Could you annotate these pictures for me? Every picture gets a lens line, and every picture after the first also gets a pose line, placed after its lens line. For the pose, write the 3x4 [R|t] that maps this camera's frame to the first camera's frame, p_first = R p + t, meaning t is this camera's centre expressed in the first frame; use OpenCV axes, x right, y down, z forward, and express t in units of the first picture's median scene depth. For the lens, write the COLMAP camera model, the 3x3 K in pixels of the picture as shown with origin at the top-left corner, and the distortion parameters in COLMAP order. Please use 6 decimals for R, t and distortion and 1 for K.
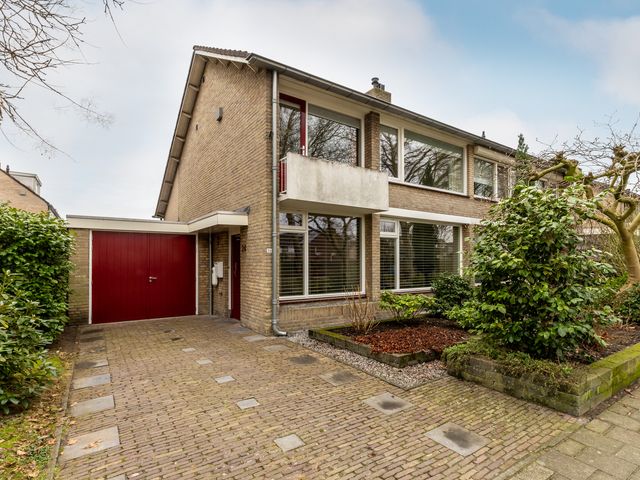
lens RADIAL K [[329.7, 0, 330.4], [0, 329.7, 257.0], [0, 0, 1]] dist [0.007618, -0.003613]
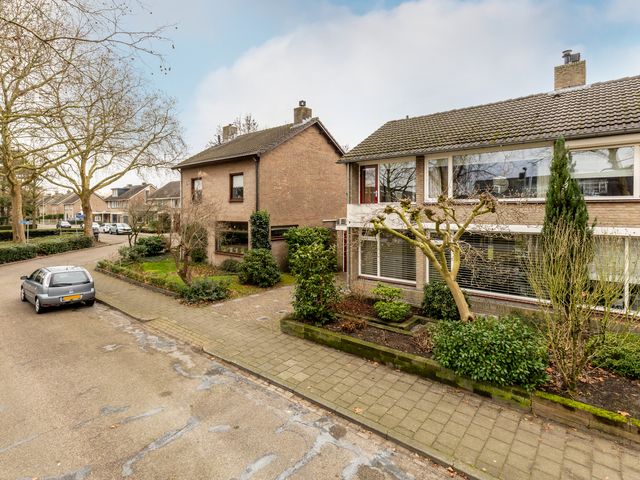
lens RADIAL K [[329.7, 0, 338.9], [0, 329.7, 212.8], [0, 0, 1]] dist [0.007618, -0.003613]
pose [[0.306695, 0.000053, -0.951808, 1.537717], [0.016720, 0.999845, 0.005443, -0.238190], [0.951661, -0.017583, 0.306647, 0.255797]]
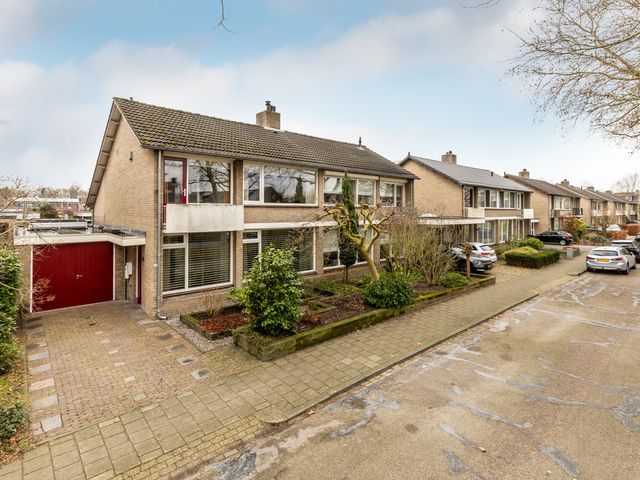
lens RADIAL K [[329.7, 0, 317.2], [0, 329.7, 207.6], [0, 0, 1]] dist [0.007618, -0.003613]
pose [[0.994357, -0.005258, 0.105958, 0.364819], [0.005068, 0.999985, 0.002058, -0.257056], [-0.105968, -0.001510, 0.994368, -0.573190]]
